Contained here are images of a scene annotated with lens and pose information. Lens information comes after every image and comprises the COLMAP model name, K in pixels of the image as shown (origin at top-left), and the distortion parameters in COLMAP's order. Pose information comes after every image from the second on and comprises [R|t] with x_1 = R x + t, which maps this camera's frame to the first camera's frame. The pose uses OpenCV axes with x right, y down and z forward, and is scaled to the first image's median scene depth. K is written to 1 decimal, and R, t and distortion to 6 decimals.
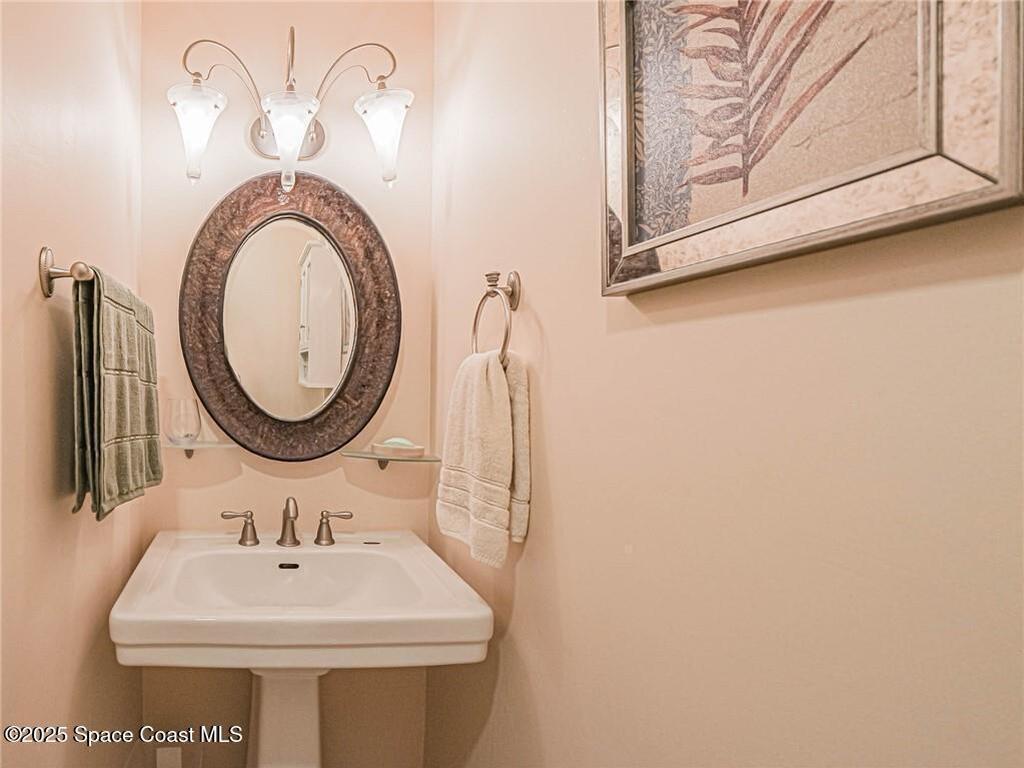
lens RADIAL K [[526.4, 0, 511.8], [0, 526.4, 380.9], [0, 0, 1]] dist [0.005021, -0.001676]
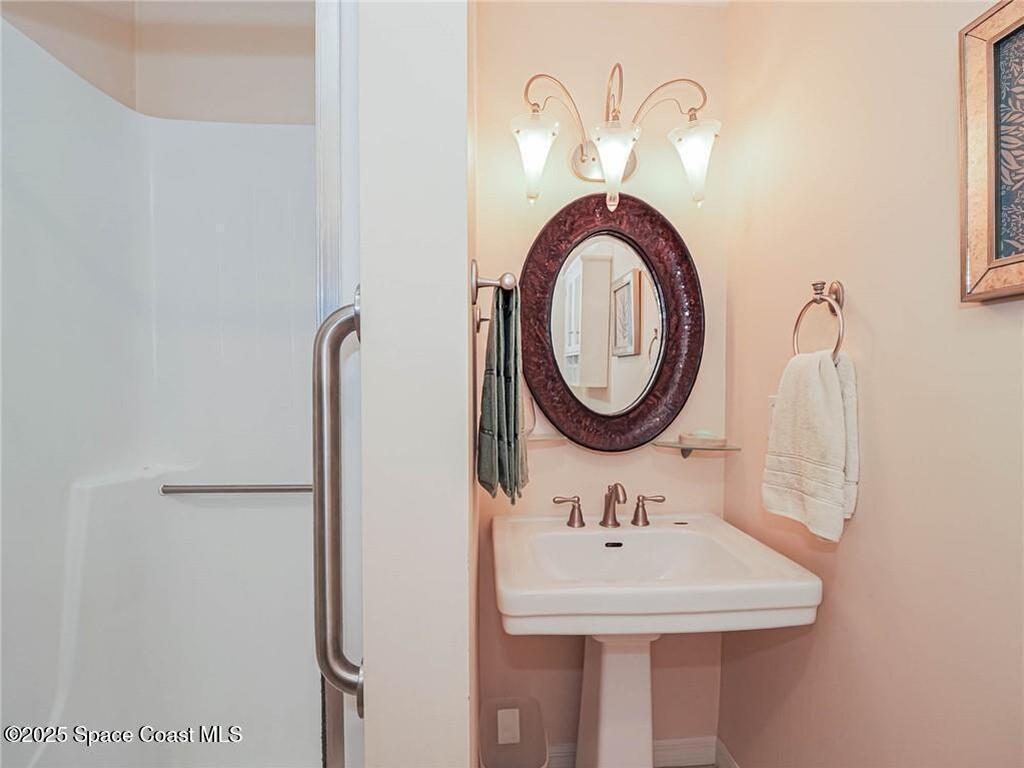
lens RADIAL K [[483.4, 0, 512.2], [0, 483.4, 386.7], [0, 0, 1]] dist [-0.003258, 0.000790]
pose [[0.999412, -0.008903, 0.033111, -0.671862], [0.008833, 0.999958, 0.002249, 0.010936], [-0.033130, -0.001955, 0.999449, -0.019158]]
